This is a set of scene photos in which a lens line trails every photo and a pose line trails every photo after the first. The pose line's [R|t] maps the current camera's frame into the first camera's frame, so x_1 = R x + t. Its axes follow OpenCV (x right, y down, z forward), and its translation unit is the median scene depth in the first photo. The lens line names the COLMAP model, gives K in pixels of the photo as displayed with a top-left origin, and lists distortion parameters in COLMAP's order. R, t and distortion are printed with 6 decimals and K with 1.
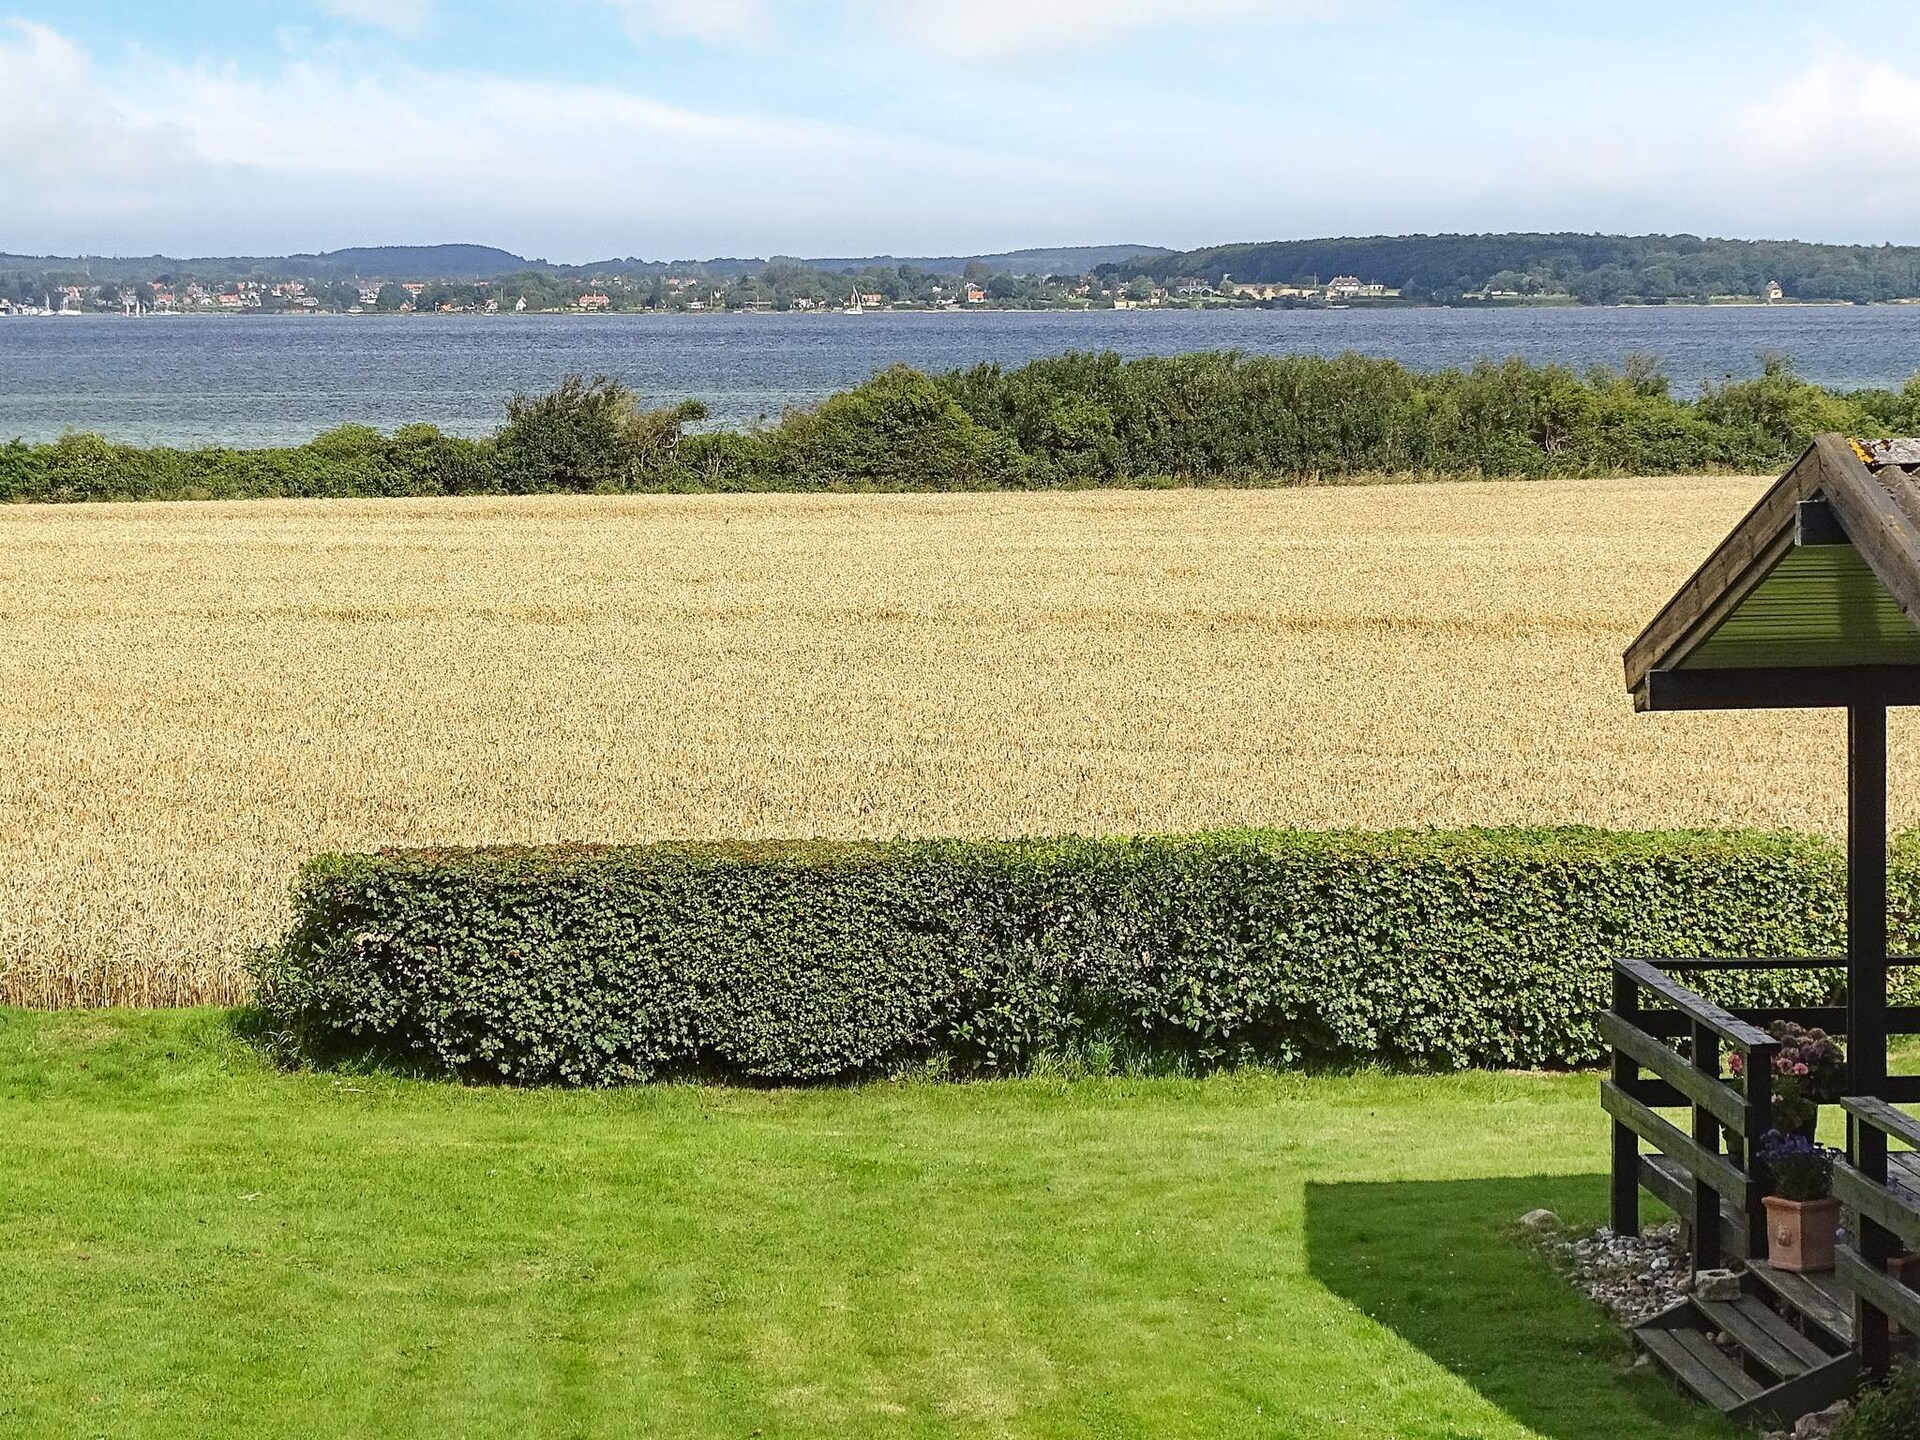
lens RADIAL K [[5720.6, 0, 960.0], [0, 5720.6, 720.0], [0, 0, 1]] dist [-0.013028, -0.116867]
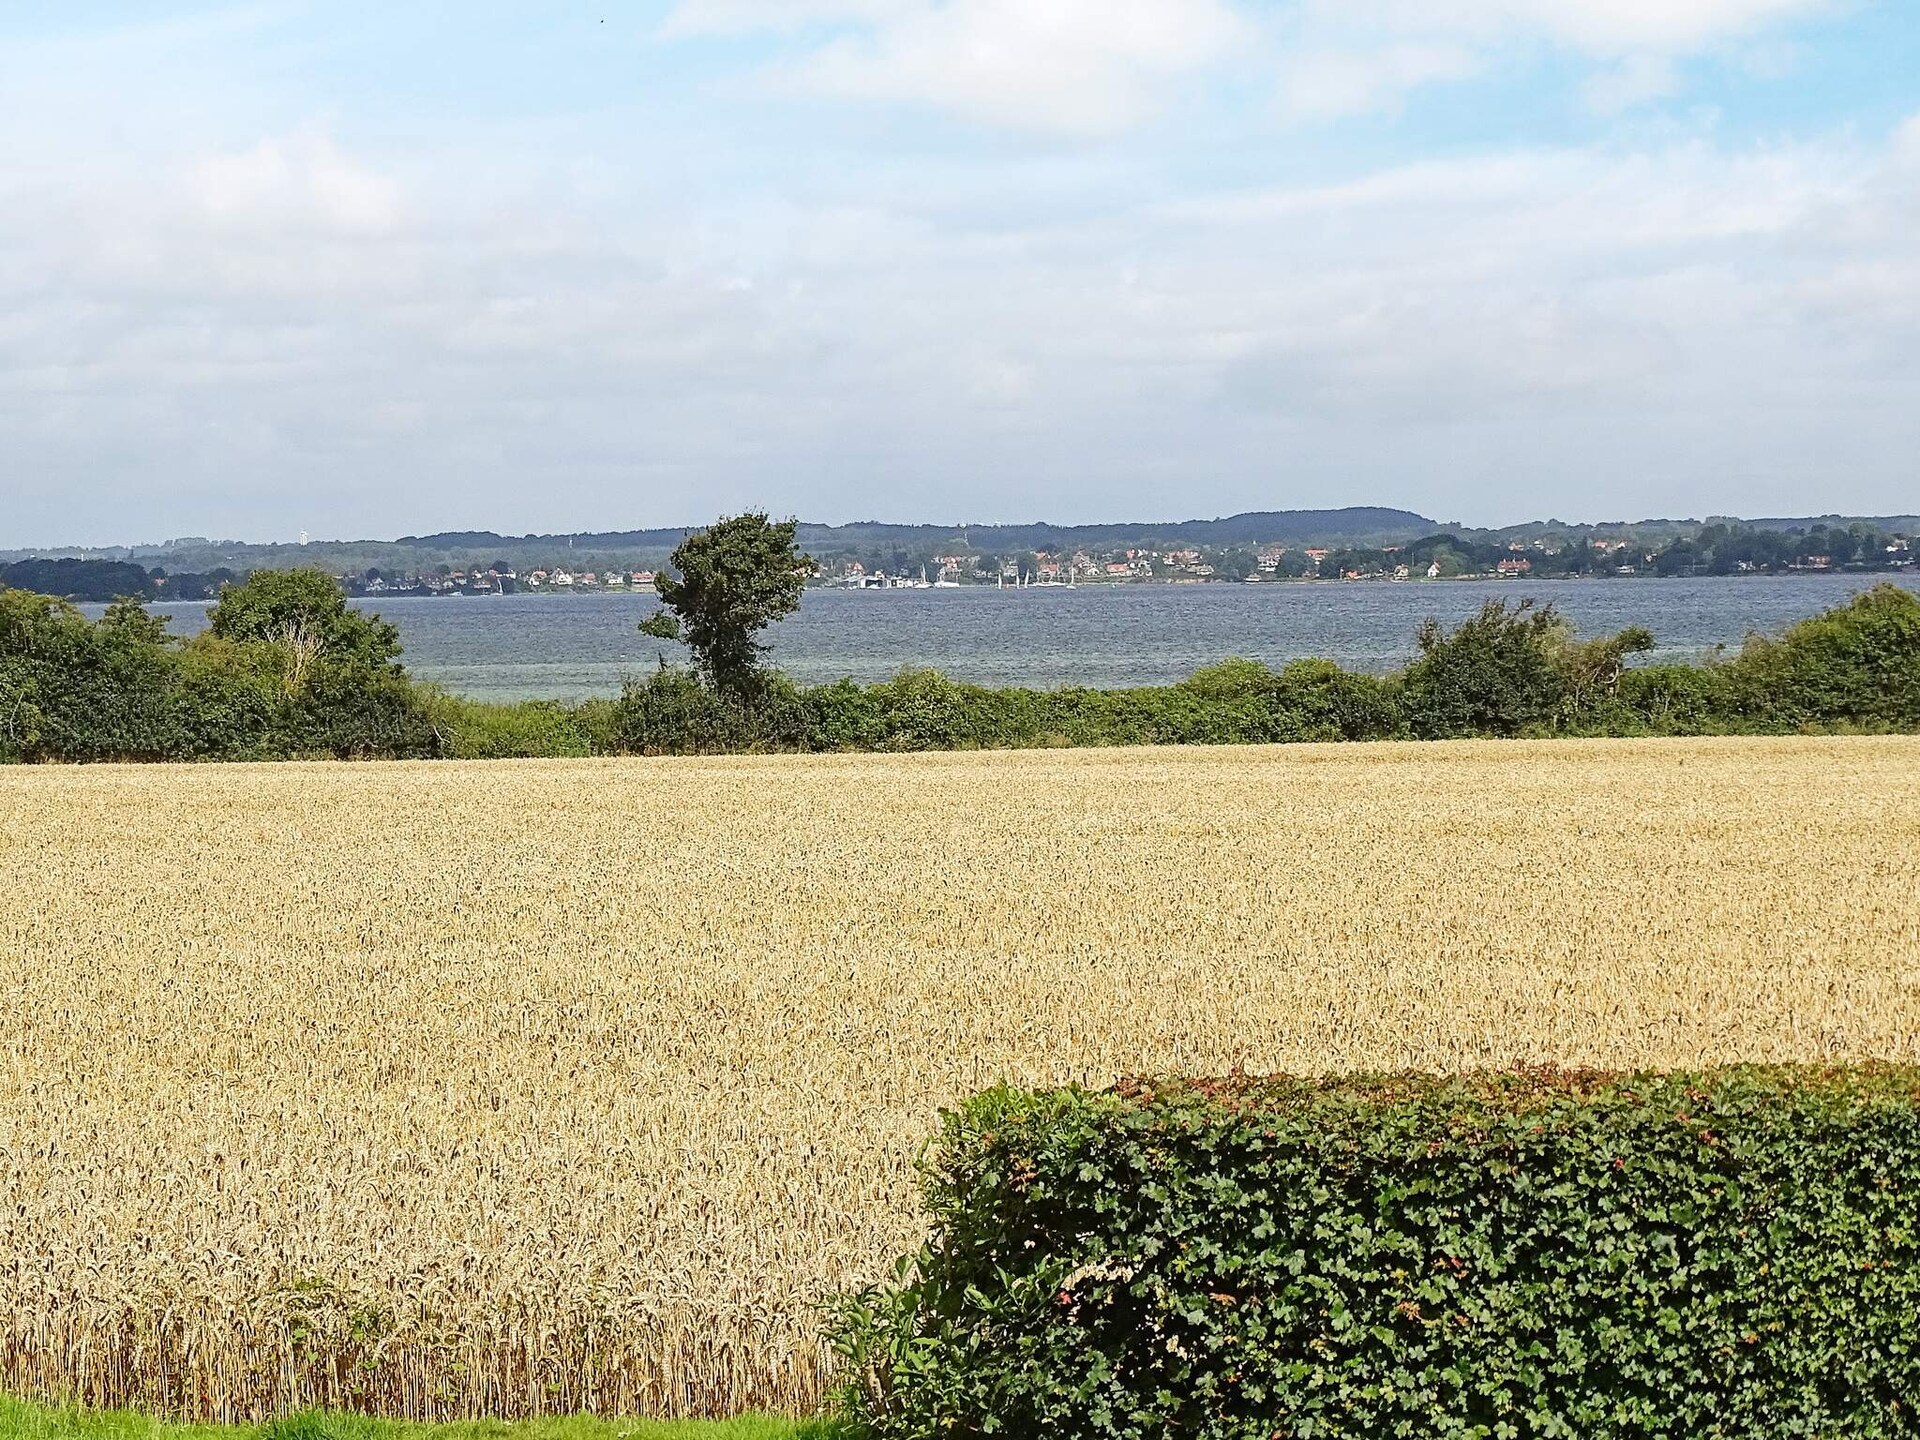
lens RADIAL K [[4888.2, 0, 960.0], [0, 4888.2, 720.0], [0, 0, 1]] dist [0.077063, -0.768857]
pose [[0.984832, -0.013873, -0.172958, -0.045344], [0.001412, 0.997406, -0.071964, 0.022092], [0.173507, 0.070629, 0.982297, 0.611415]]
